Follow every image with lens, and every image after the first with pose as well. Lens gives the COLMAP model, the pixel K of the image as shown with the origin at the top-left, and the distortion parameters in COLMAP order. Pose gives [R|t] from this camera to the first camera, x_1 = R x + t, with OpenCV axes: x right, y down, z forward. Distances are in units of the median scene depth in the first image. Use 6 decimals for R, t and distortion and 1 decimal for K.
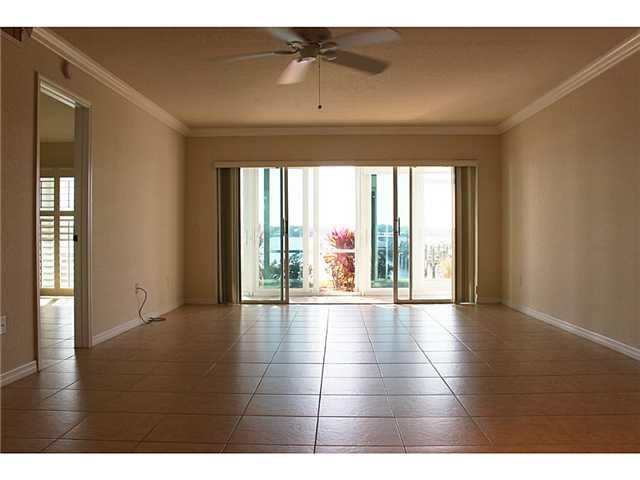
lens RADIAL K [[523.1, 0, 320.0], [0, 523.1, 240.0], [0, 0, 1]] dist [-0.040086, 0.003465]
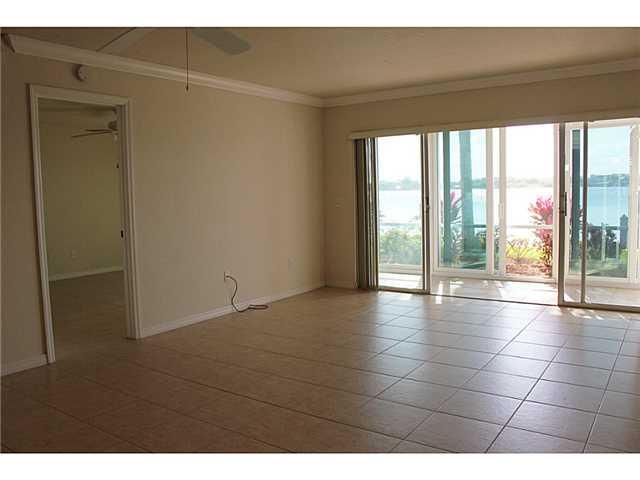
lens RADIAL K [[523.1, 0, 320.0], [0, 523.1, 240.0], [0, 0, 1]] dist [-0.040086, 0.003465]
pose [[0.840329, 0.020833, -0.541676, 0.254720], [0.025020, 0.996706, 0.077149, -0.037138], [0.541499, -0.078383, 0.837039, 0.205040]]
